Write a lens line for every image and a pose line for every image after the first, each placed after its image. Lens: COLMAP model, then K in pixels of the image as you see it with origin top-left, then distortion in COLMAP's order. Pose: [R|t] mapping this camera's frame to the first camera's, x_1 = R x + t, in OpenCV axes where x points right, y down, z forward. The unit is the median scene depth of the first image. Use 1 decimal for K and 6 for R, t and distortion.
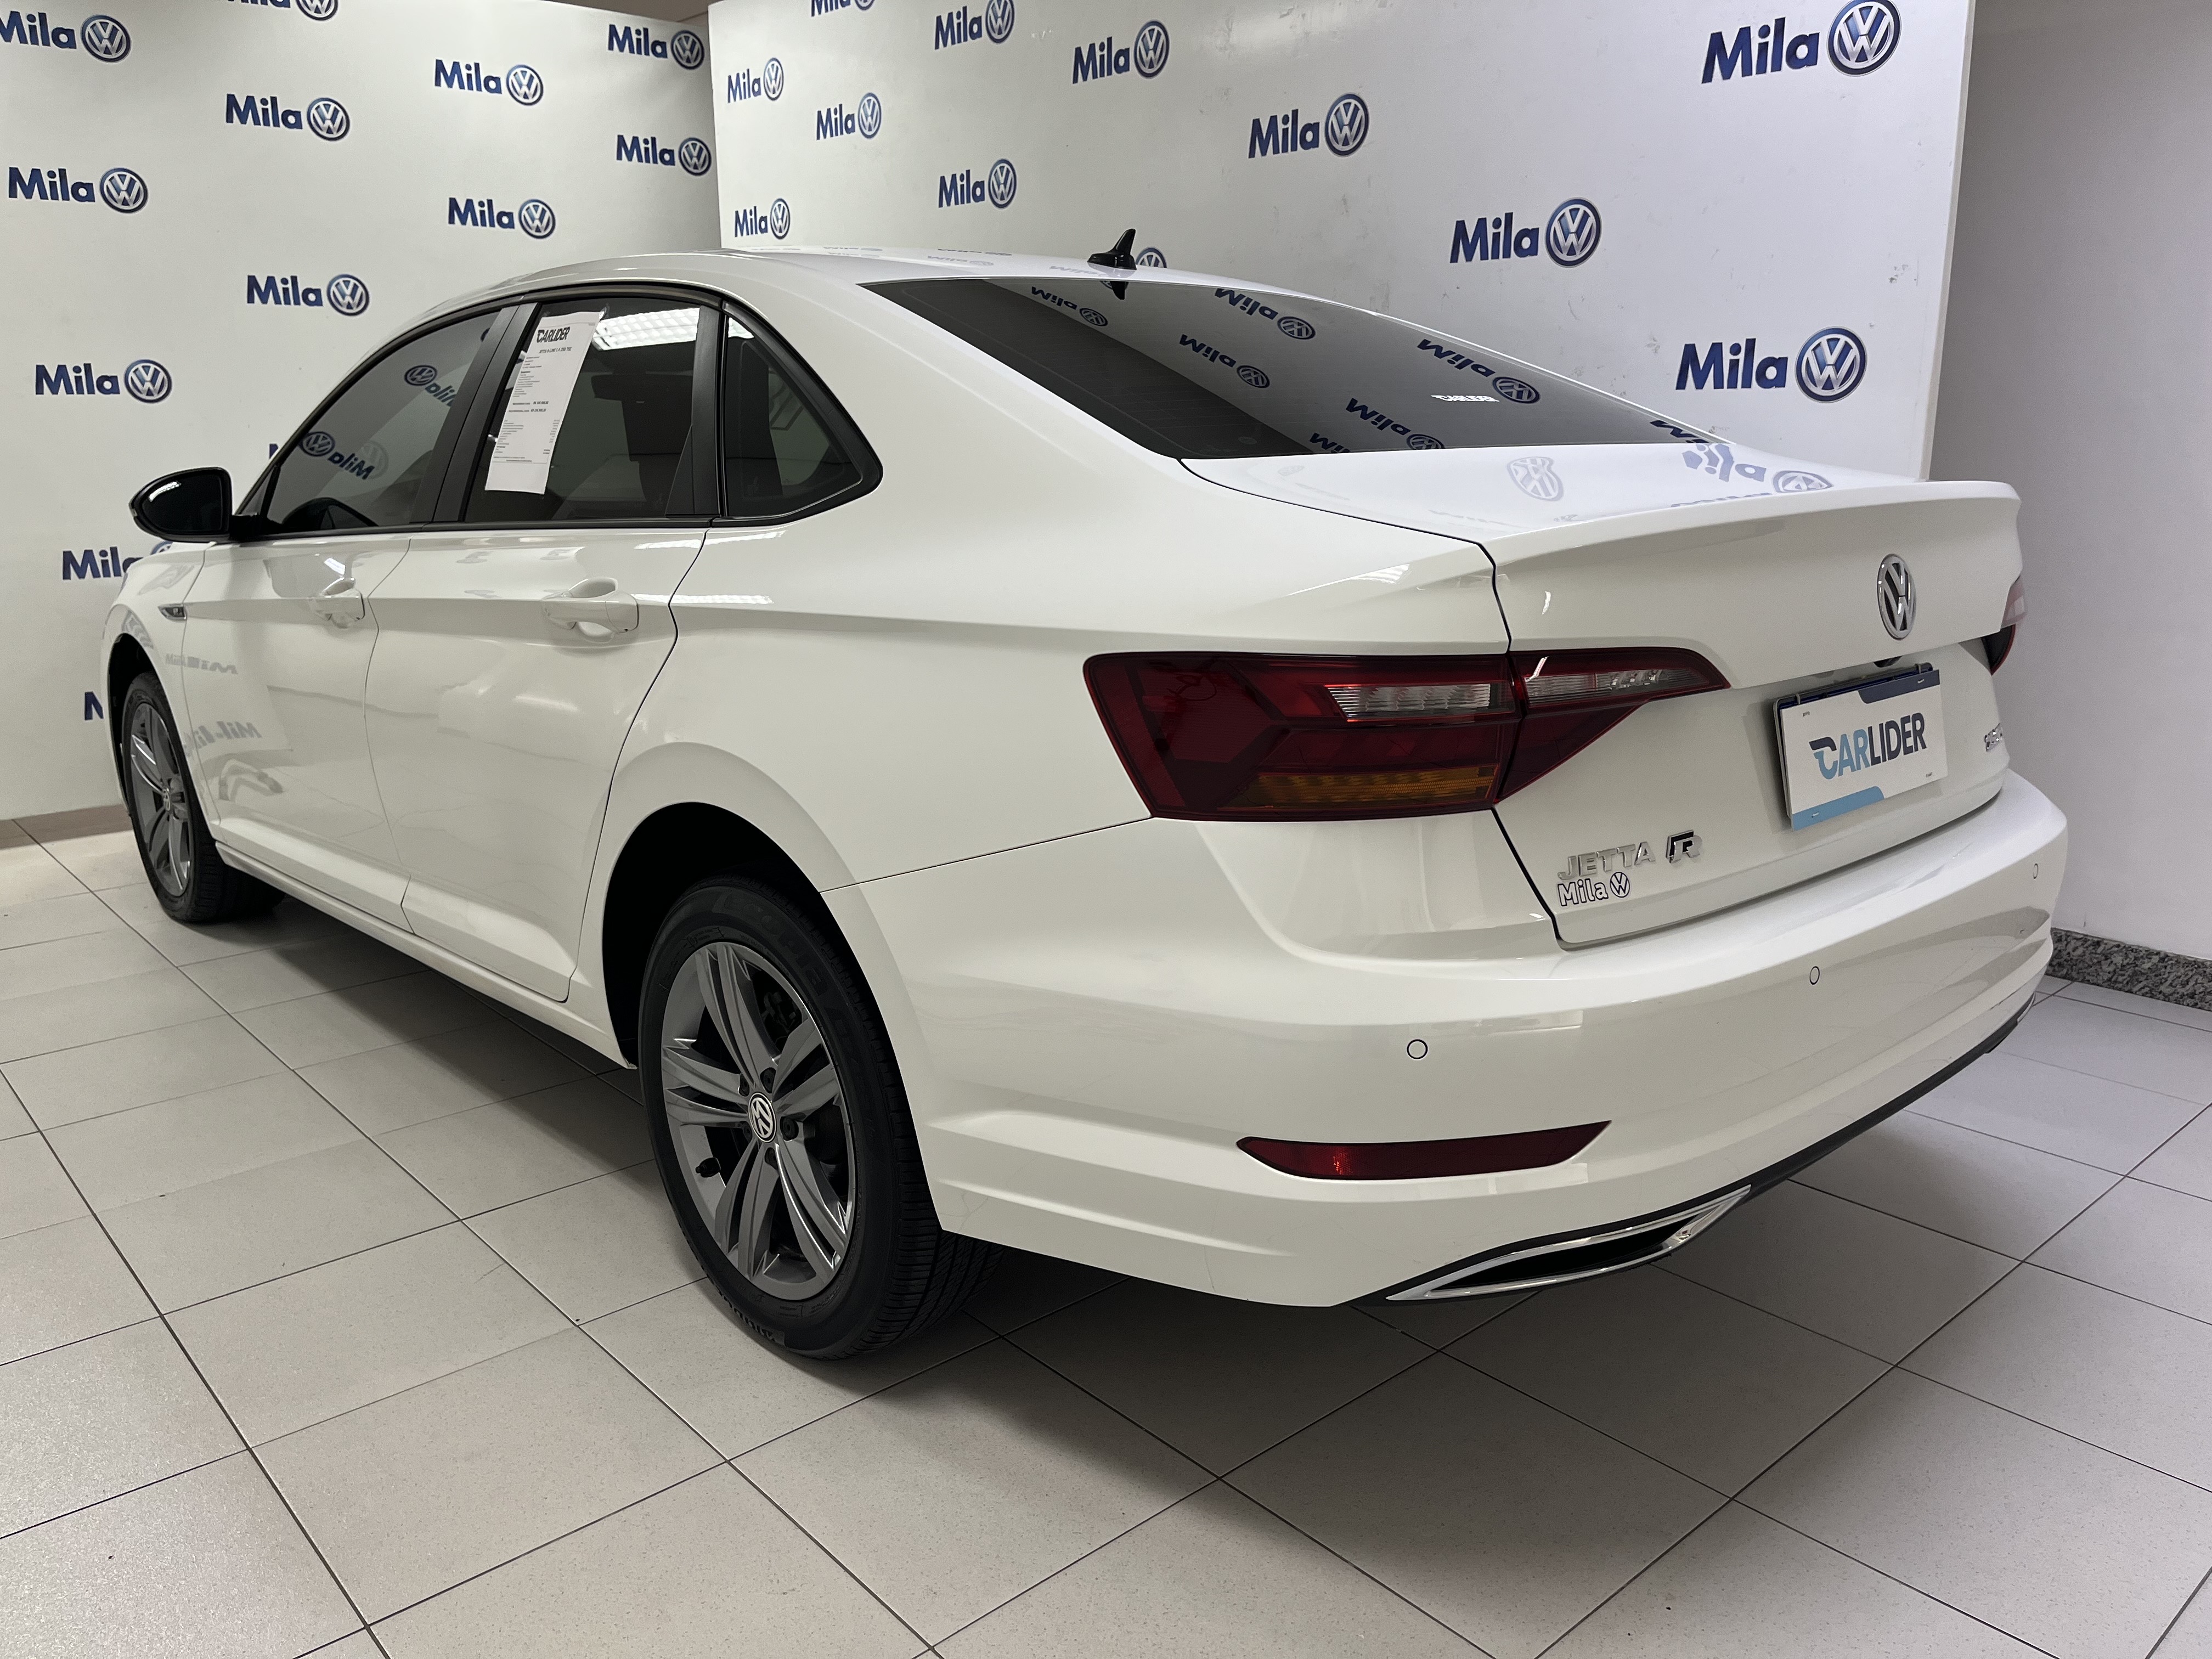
lens RADIAL K [[1687.9, 0, 1106.0], [0, 1687.9, 829.5], [0, 0, 1]] dist [0.101285, -0.164290]
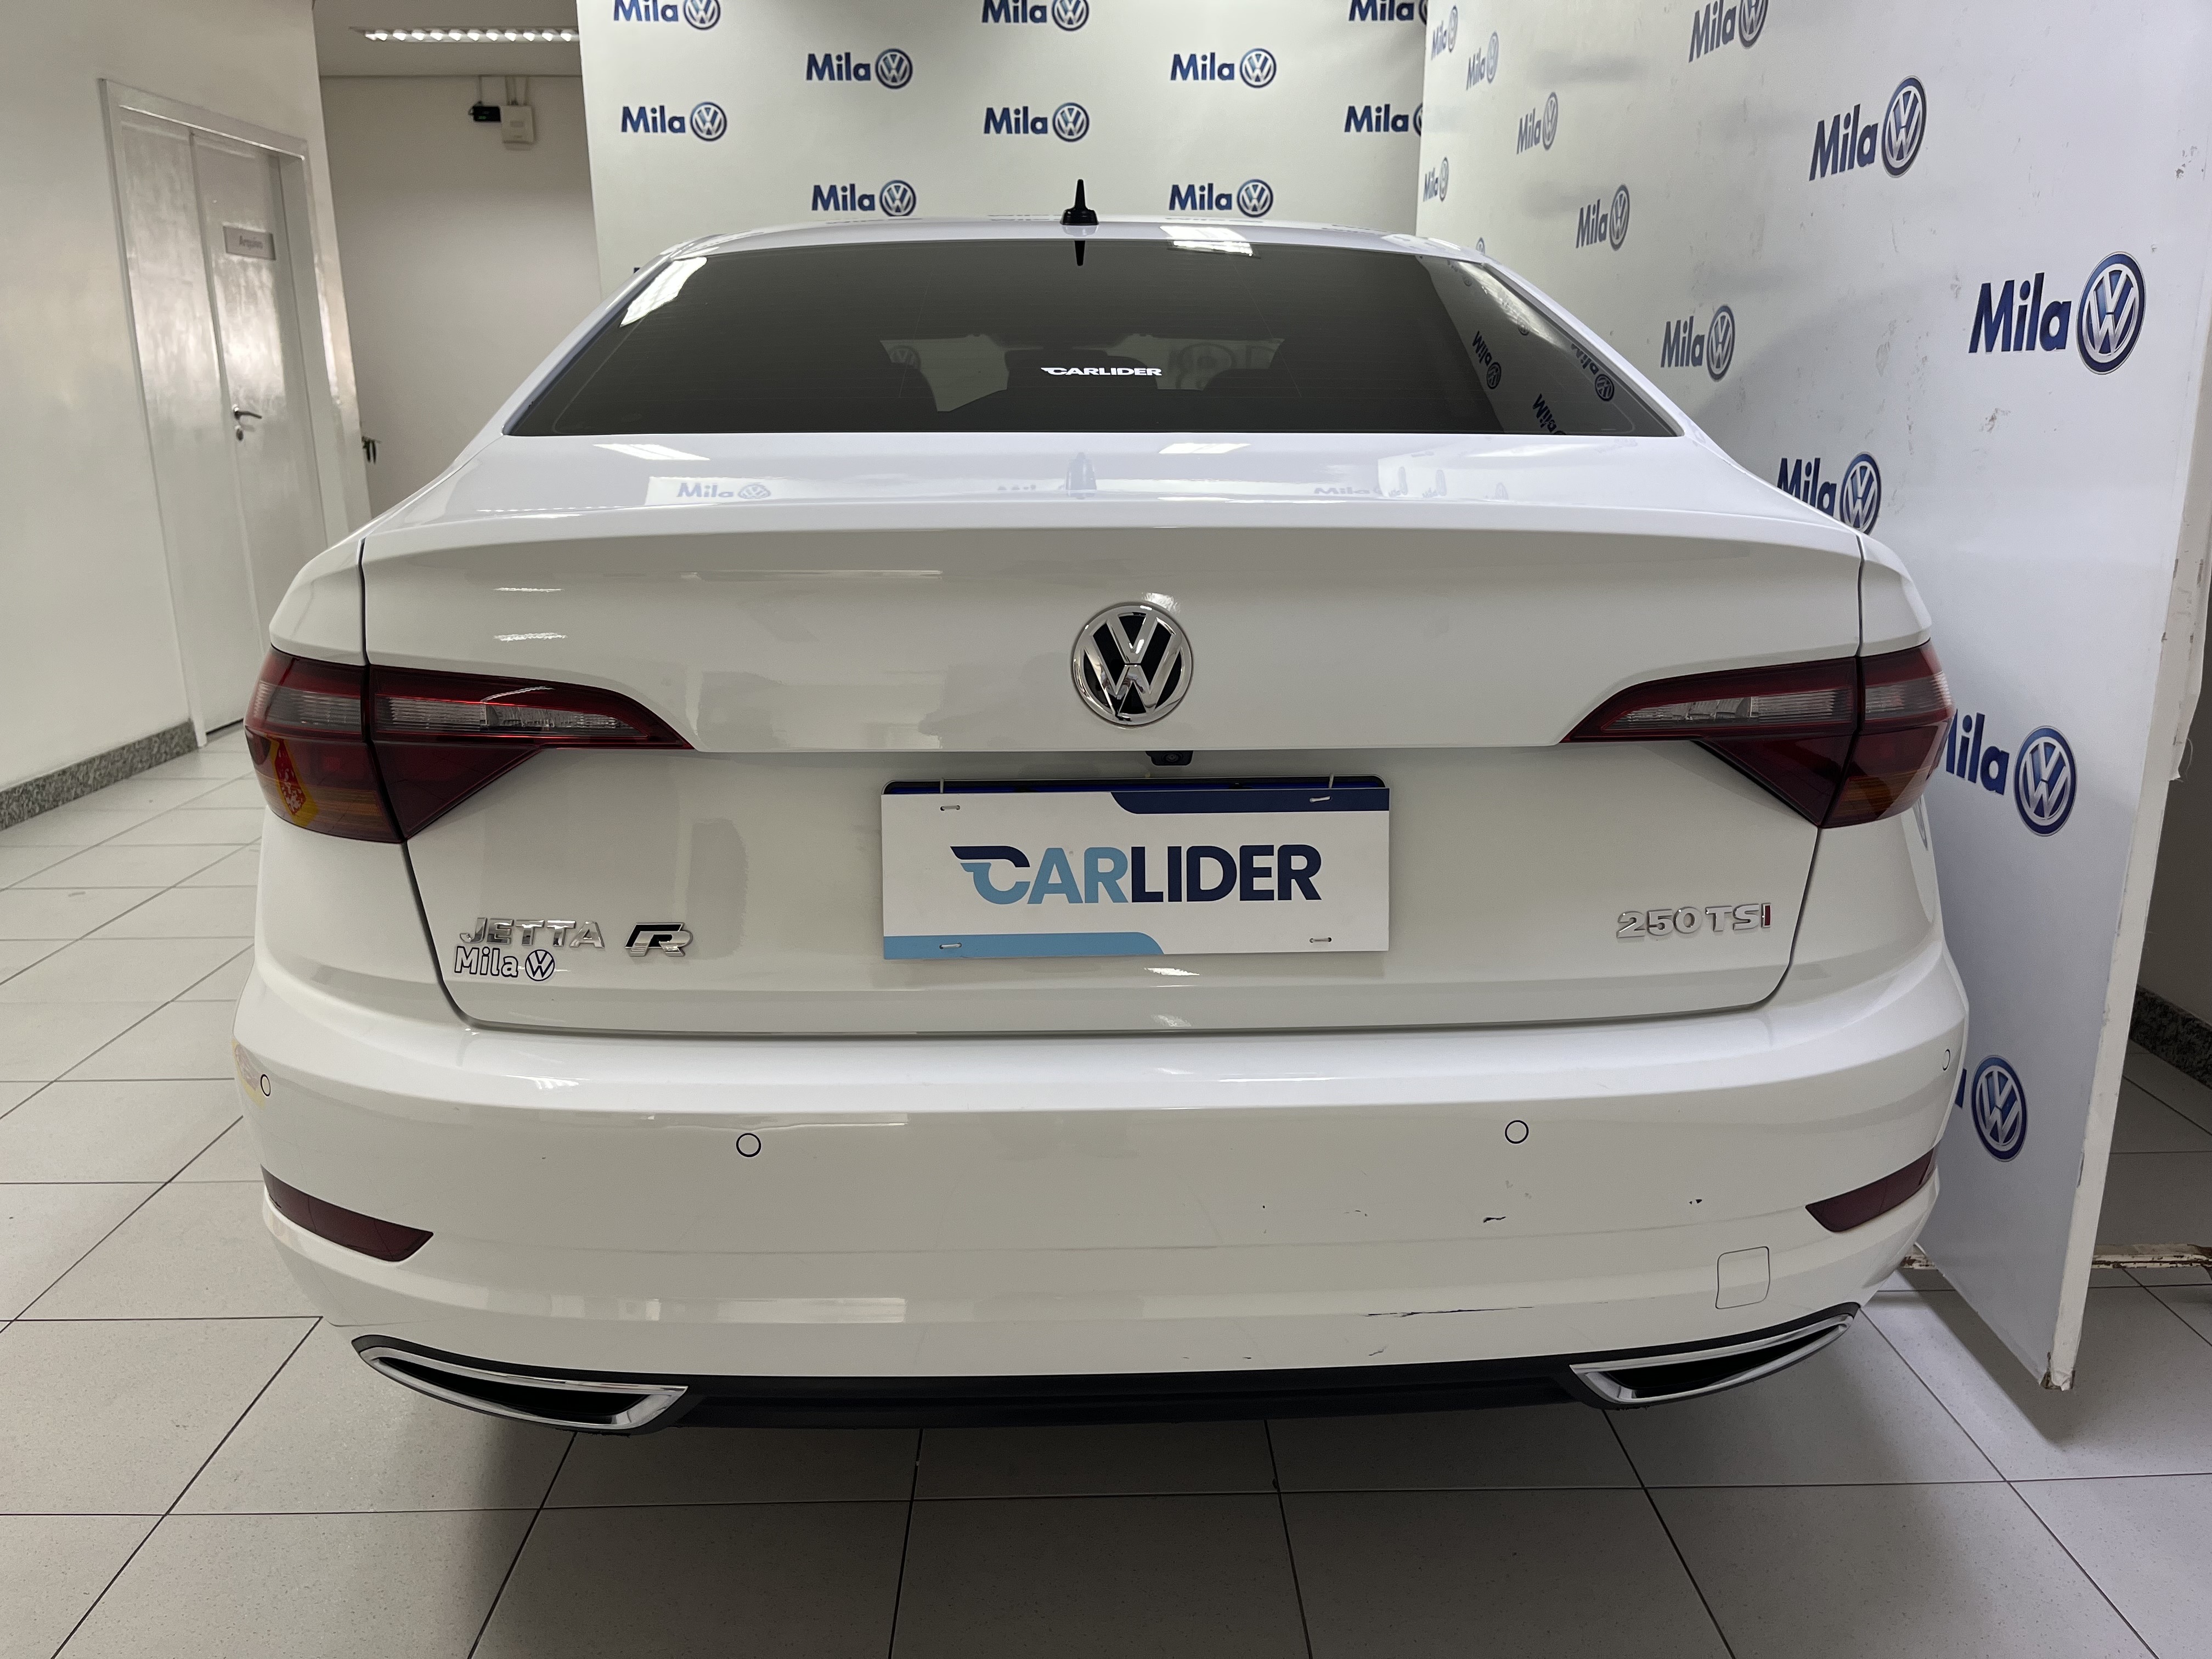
lens RADIAL K [[1687.9, 0, 1106.0], [0, 1687.9, 829.5], [0, 0, 1]] dist [0.101285, -0.164290]
pose [[0.754634, 0.165134, -0.635026, 0.869632], [-0.155457, 0.985254, 0.071471, -0.113860], [0.637464, 0.044785, 0.769177, 0.457226]]
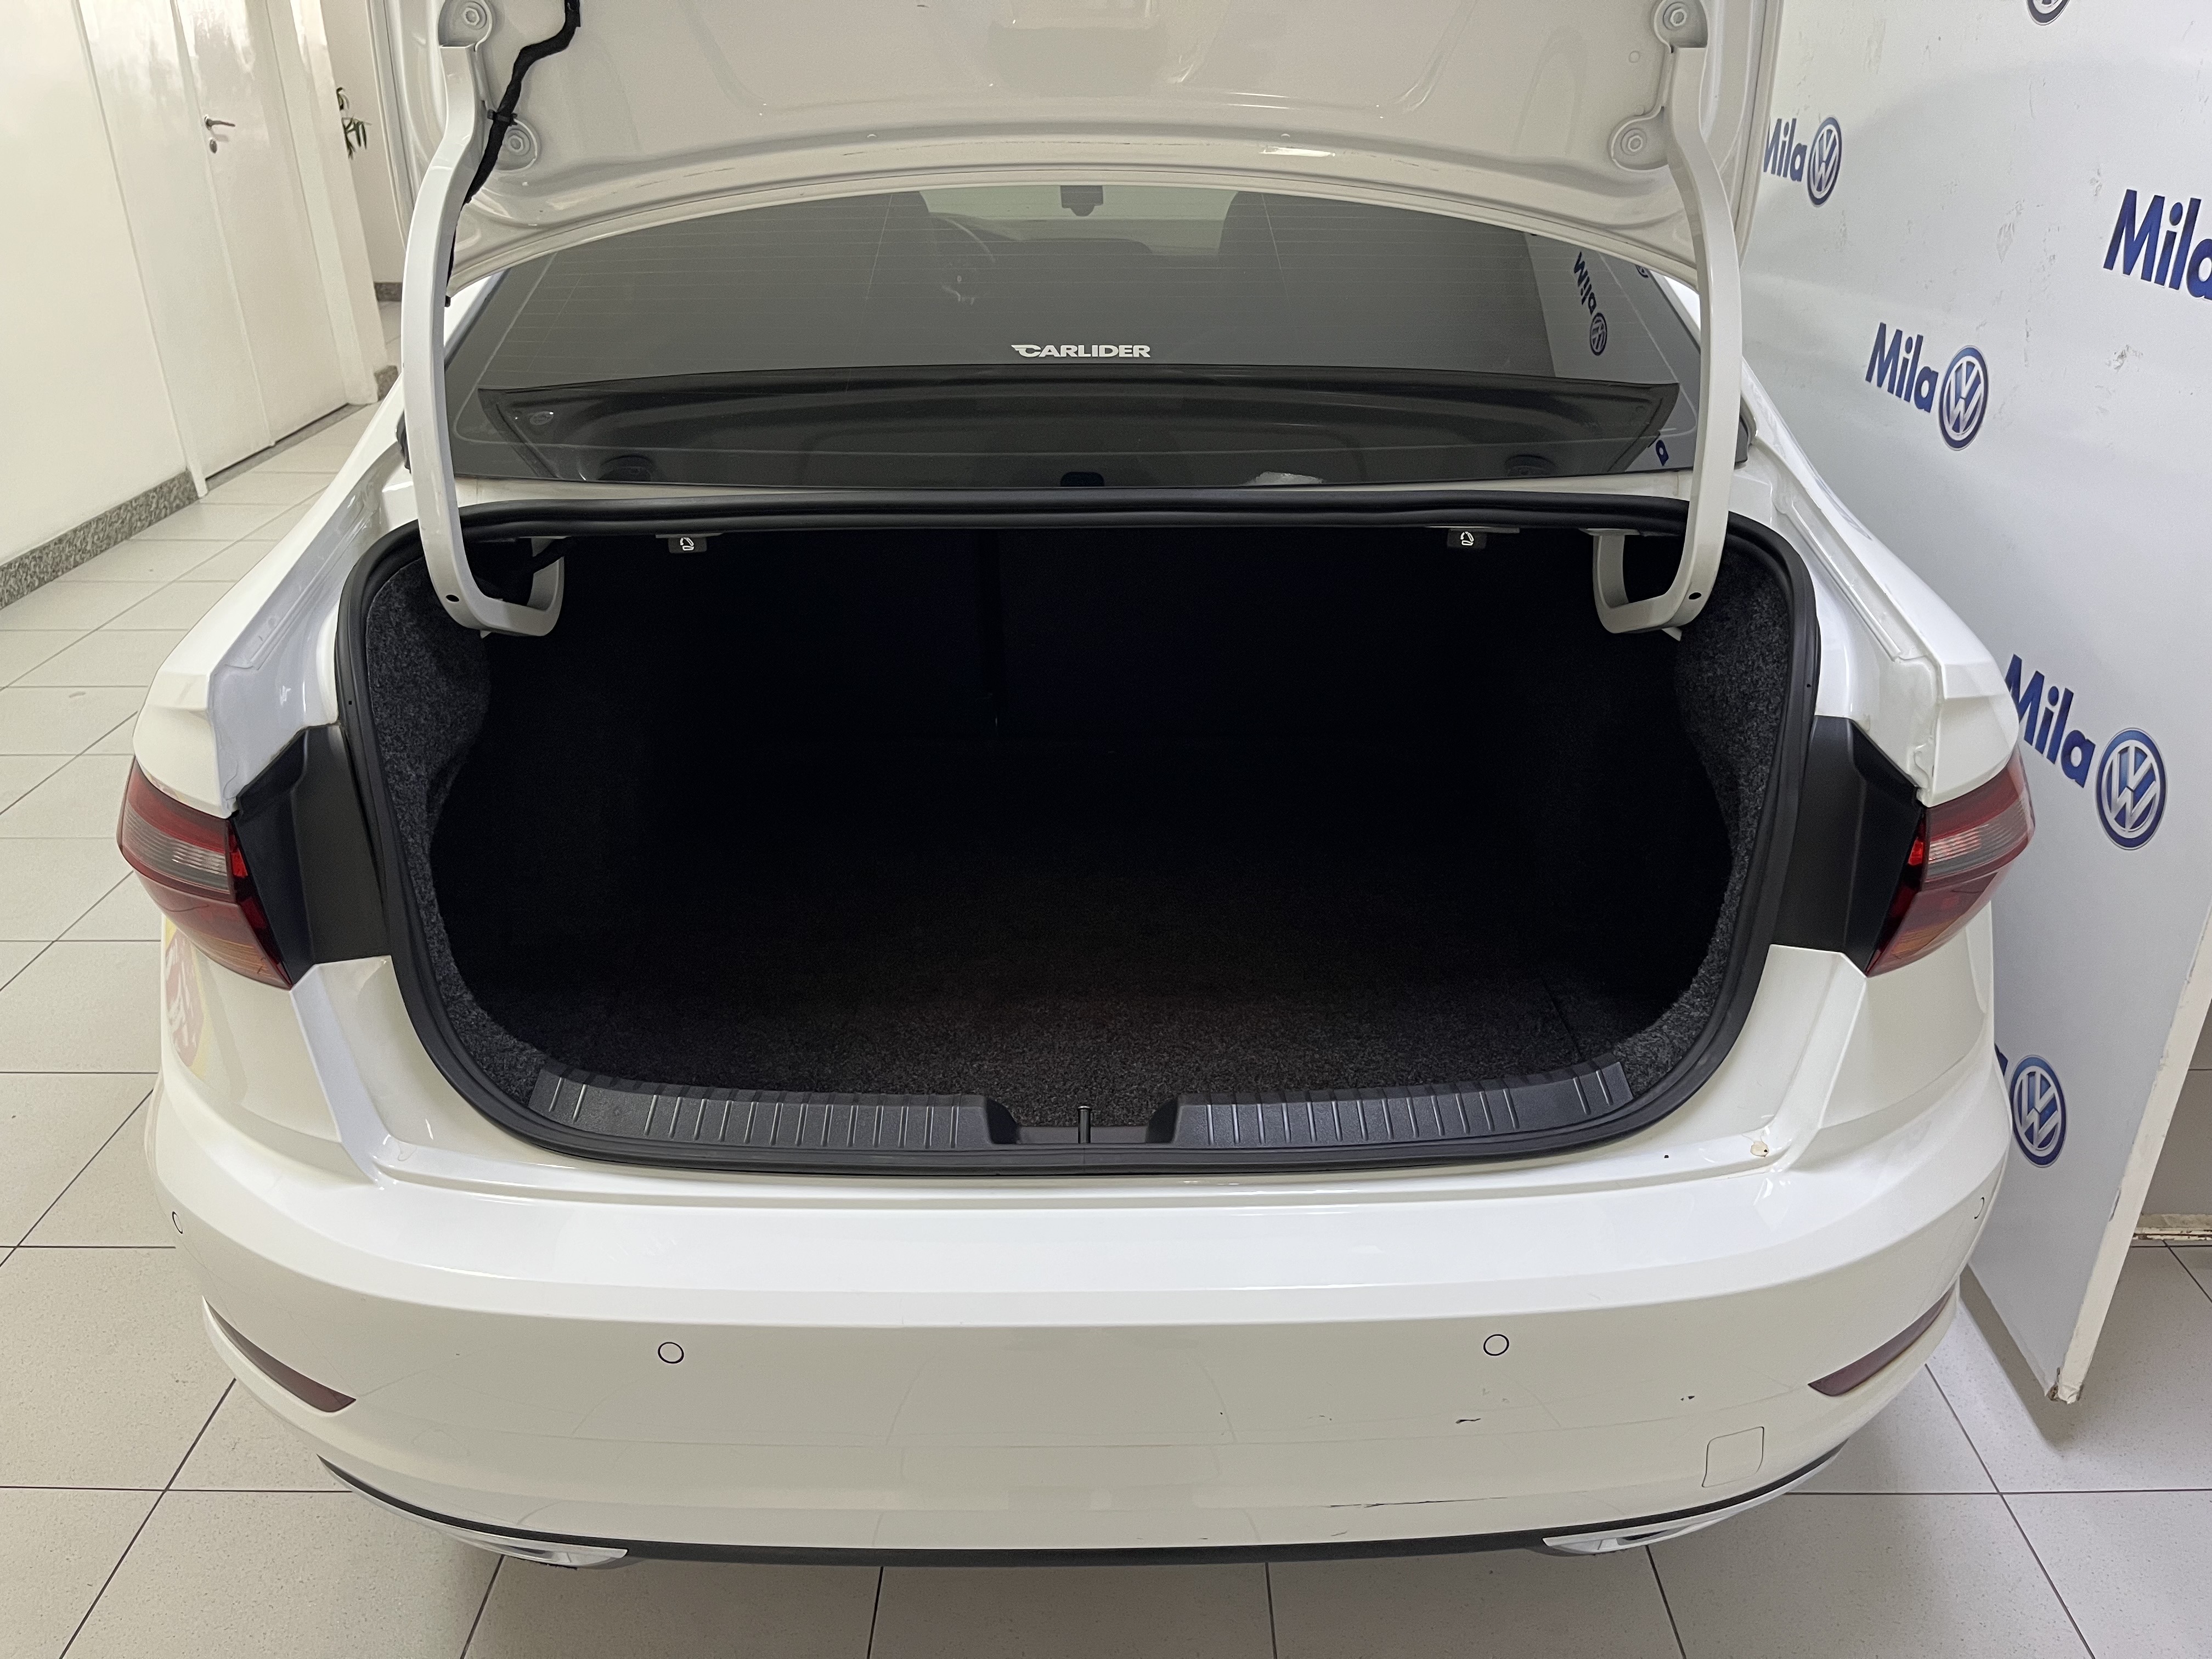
lens RADIAL K [[1687.9, 0, 1106.0], [0, 1687.9, 829.5], [0, 0, 1]] dist [0.101285, -0.164290]
pose [[0.732794, 0.301843, -0.609839, 0.804302], [-0.158708, 0.947327, 0.278177, -0.301443], [0.661683, -0.107060, 0.742101, 0.545264]]
